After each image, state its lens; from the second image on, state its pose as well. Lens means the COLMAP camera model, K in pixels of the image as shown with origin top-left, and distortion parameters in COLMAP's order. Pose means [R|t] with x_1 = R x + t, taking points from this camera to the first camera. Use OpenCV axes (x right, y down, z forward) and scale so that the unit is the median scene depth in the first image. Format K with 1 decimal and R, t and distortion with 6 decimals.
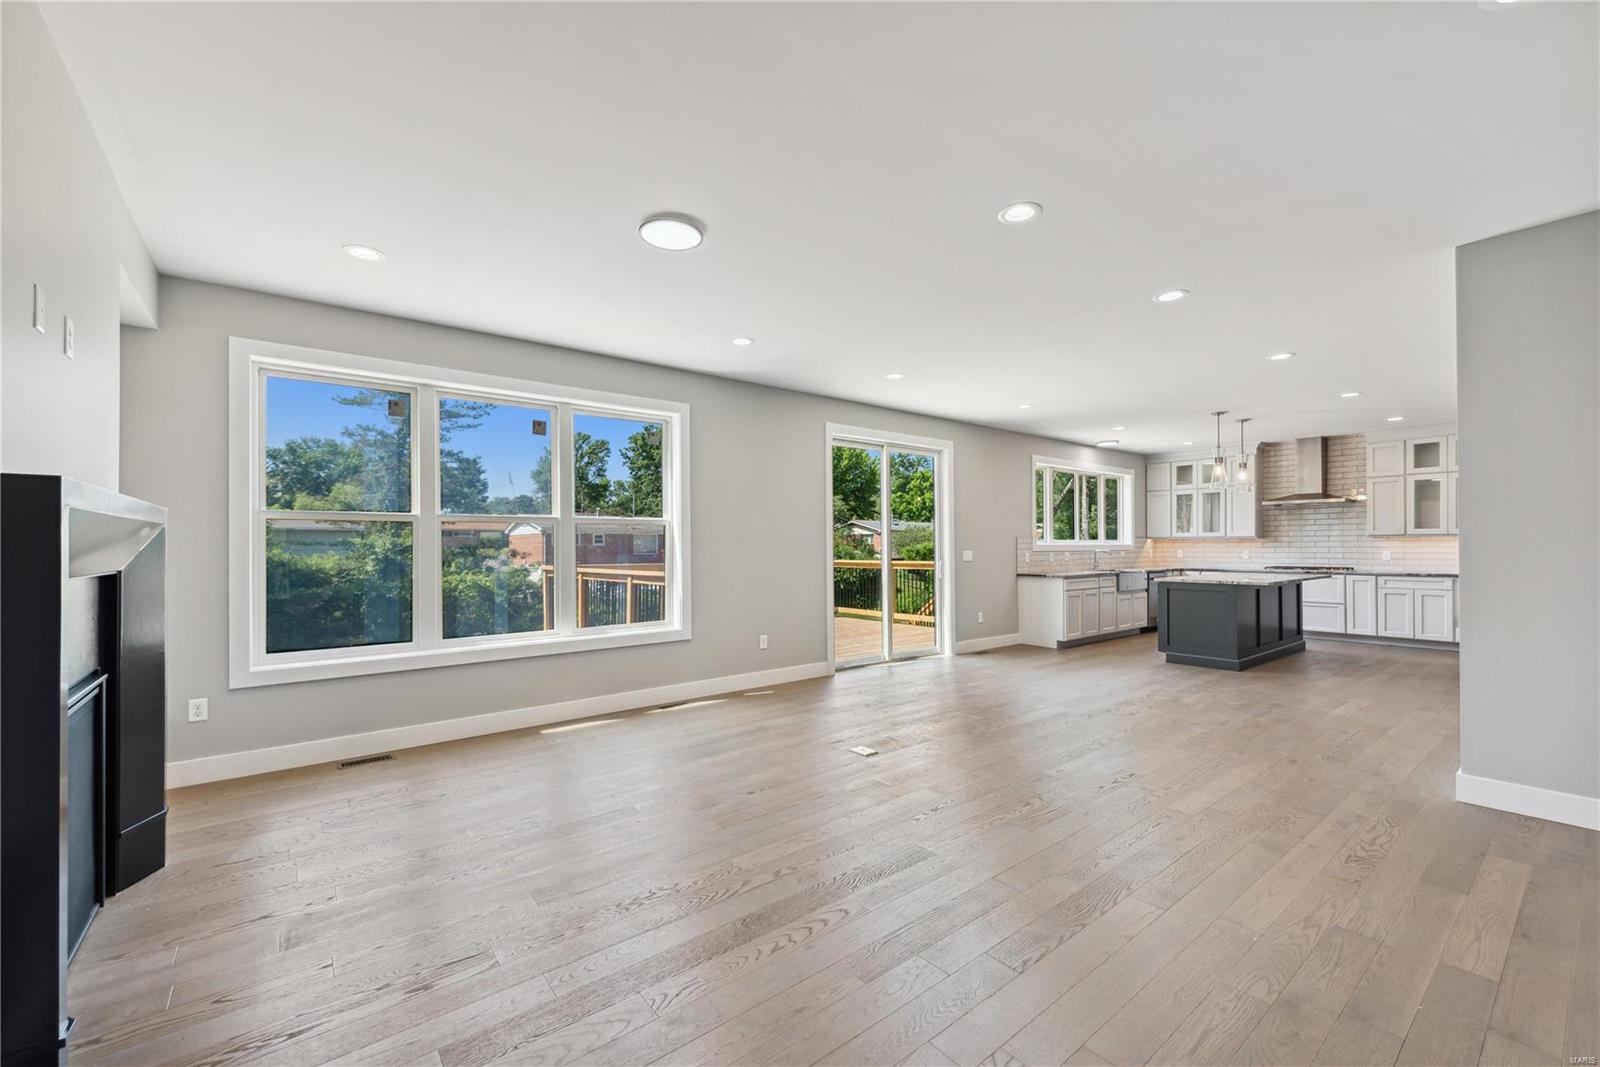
lens RADIAL K [[649.9, 0, 793.3], [0, 649.9, 540.3], [0, 0, 1]] dist [0.003947, -0.001713]
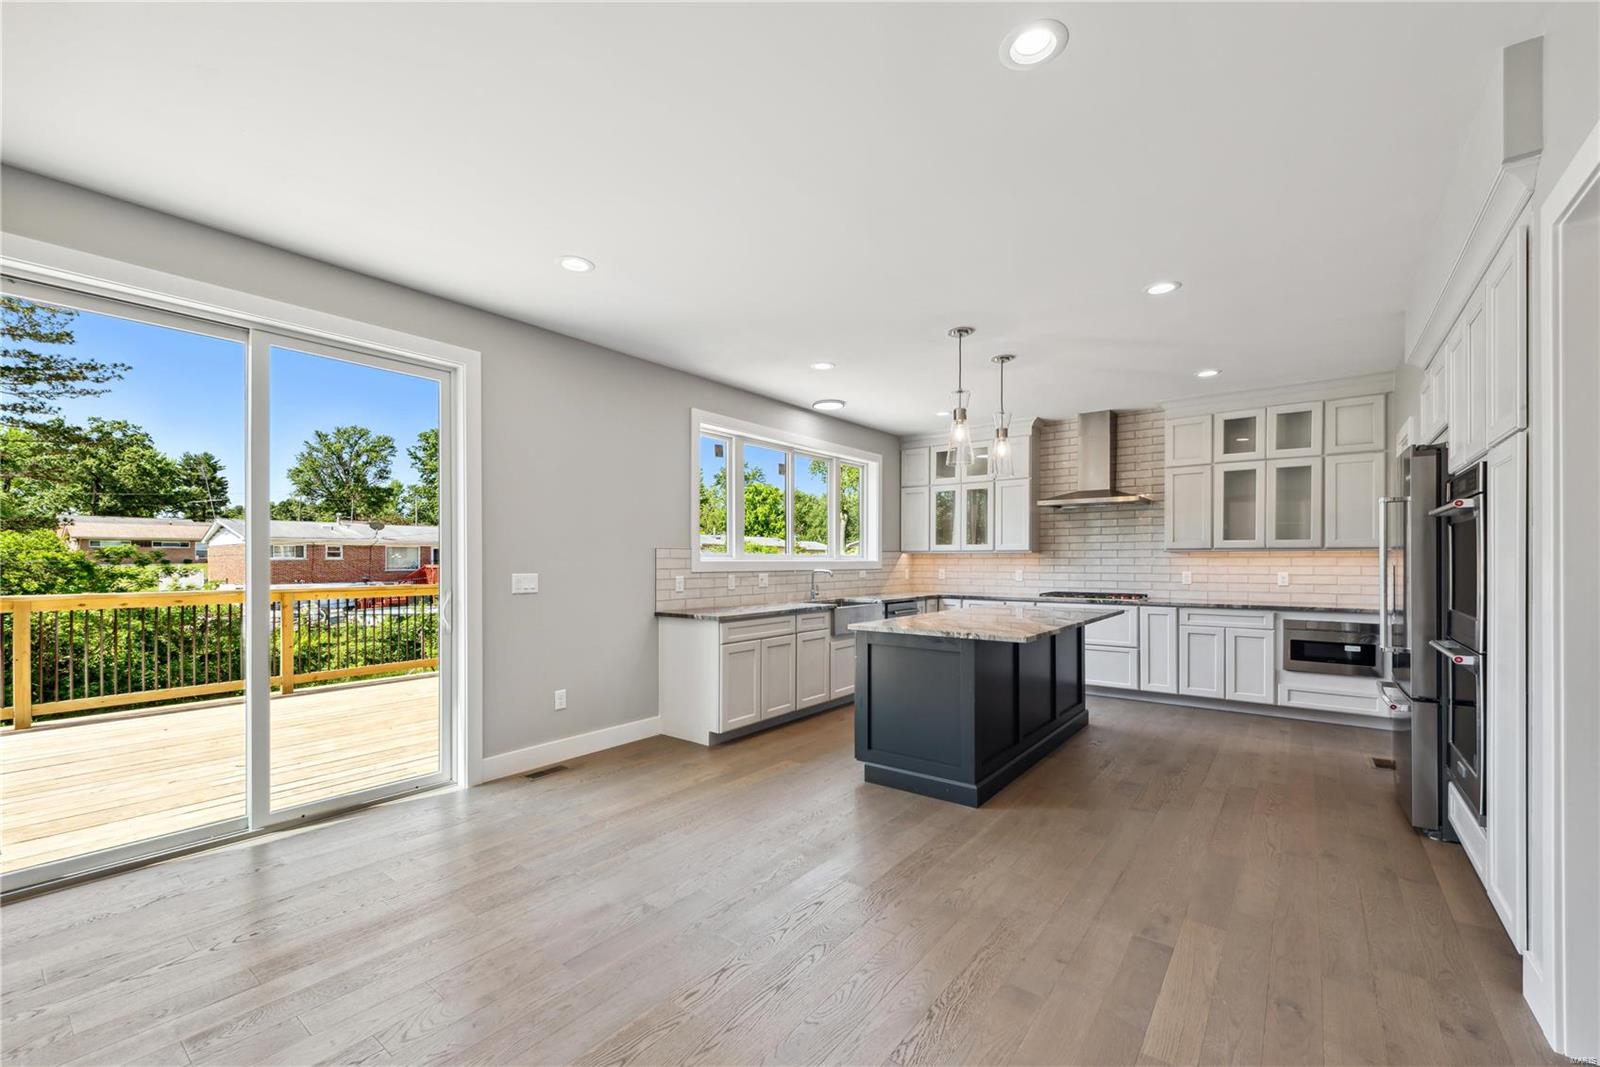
lens RADIAL K [[649.9, 0, 798.4], [0, 649.9, 557.1], [0, 0, 1]] dist [0.003947, -0.001713]
pose [[0.970249, 0.004273, 0.242073, 0.300849], [-0.004984, 0.999985, 0.002323, 0.001051], [-0.242059, -0.003460, 0.970255, 0.381368]]
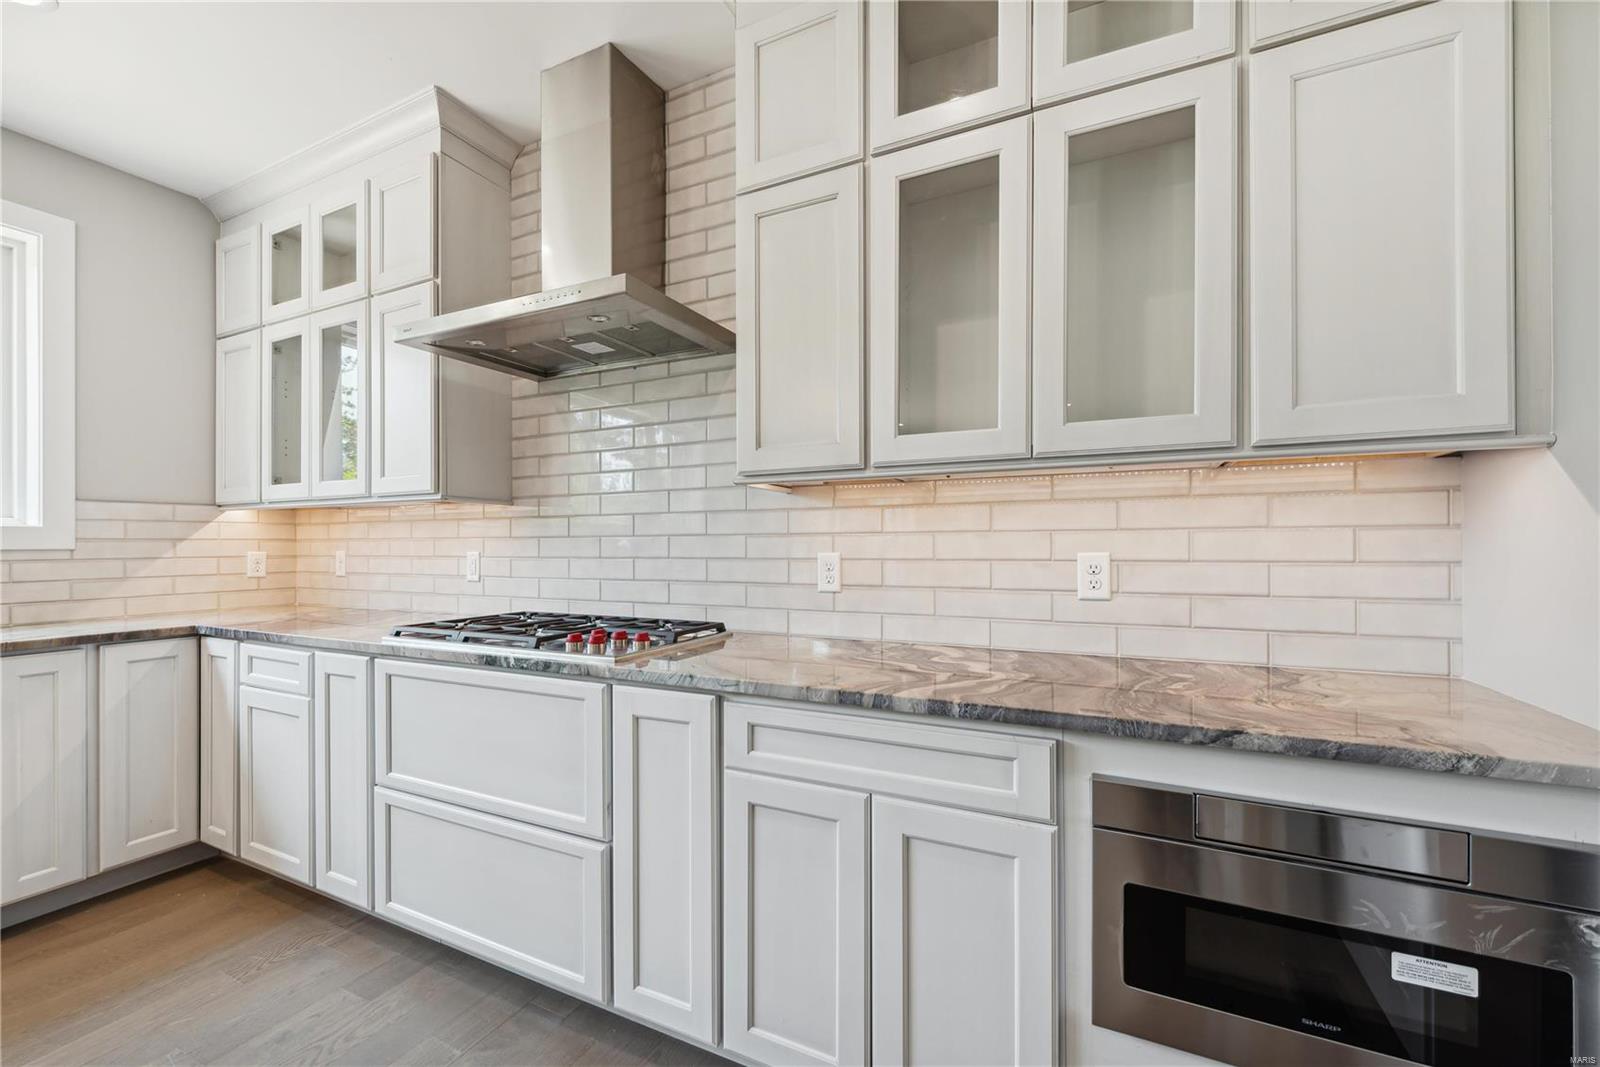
lens RADIAL K [[649.9, 0, 800.1], [0, 649.9, 541.8], [0, 0, 1]] dist [0.003947, -0.001713]
pose [[0.896544, 0.004398, 0.442934, 0.750785], [-0.004519, 0.999989, -0.000781, 0.012451], [-0.442933, -0.001301, 0.896554, 0.748891]]
